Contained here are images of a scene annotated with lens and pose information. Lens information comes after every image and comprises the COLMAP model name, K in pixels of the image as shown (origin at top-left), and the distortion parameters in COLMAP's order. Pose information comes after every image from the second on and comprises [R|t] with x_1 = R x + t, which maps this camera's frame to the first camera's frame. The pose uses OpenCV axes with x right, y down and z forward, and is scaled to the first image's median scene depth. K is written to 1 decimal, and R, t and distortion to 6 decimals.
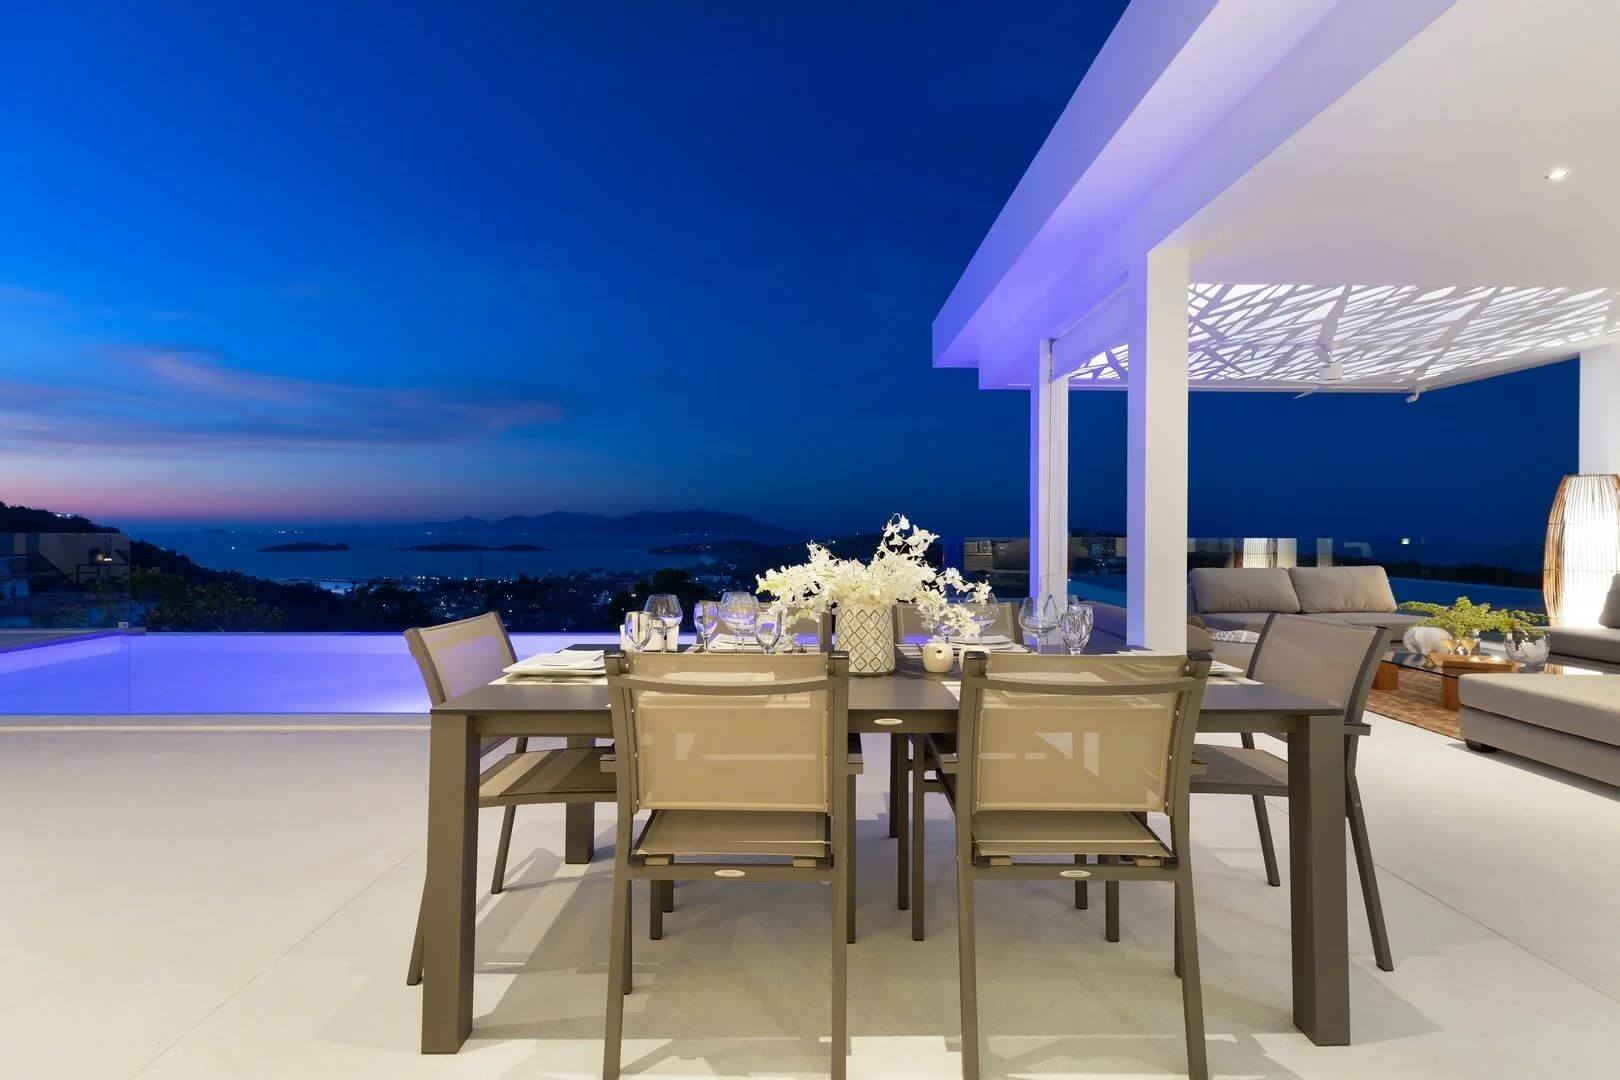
lens RADIAL K [[750.2, 0, 820.8], [0, 750.2, 539.3], [0, 0, 1]] dist [-0.000087, -0.000021]
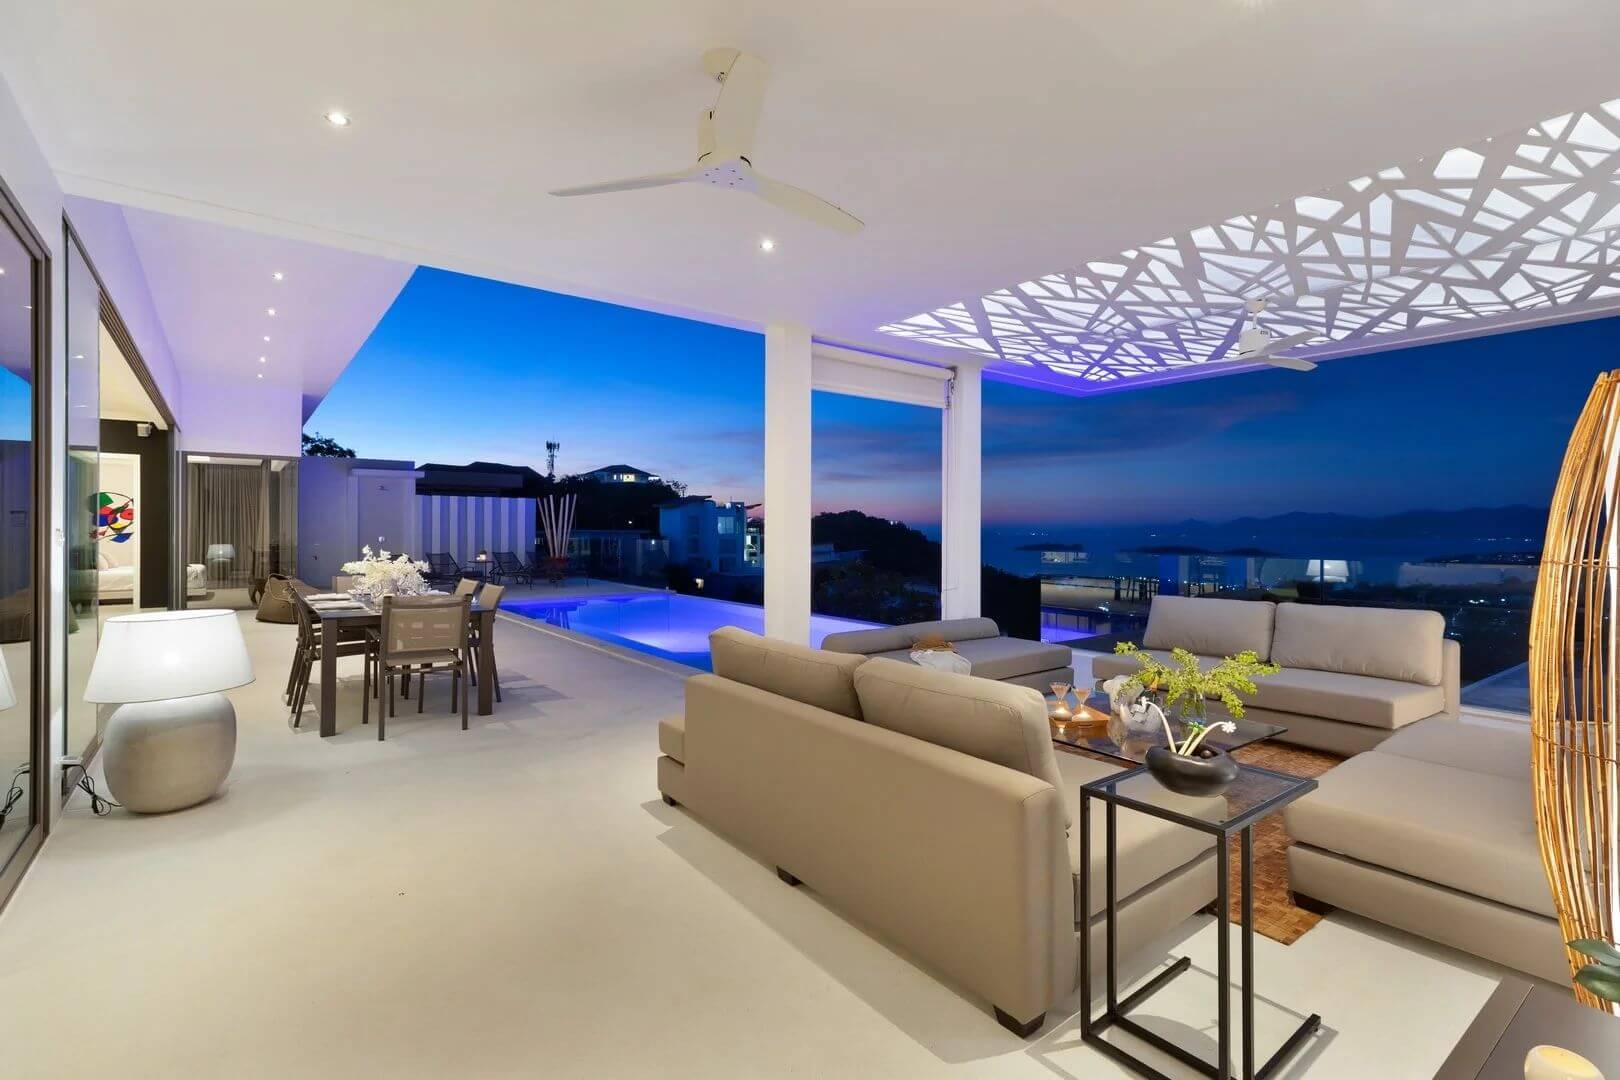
lens RADIAL K [[750.2, 0, 812.8], [0, 750.2, 532.1], [0, 0, 1]] dist [-0.000087, -0.000021]
pose [[0.598964, 0.001151, -0.800775, 1.178787], [-0.011280, 0.999912, -0.007000, -0.025808], [0.800697, 0.013226, 0.598924, 0.231308]]
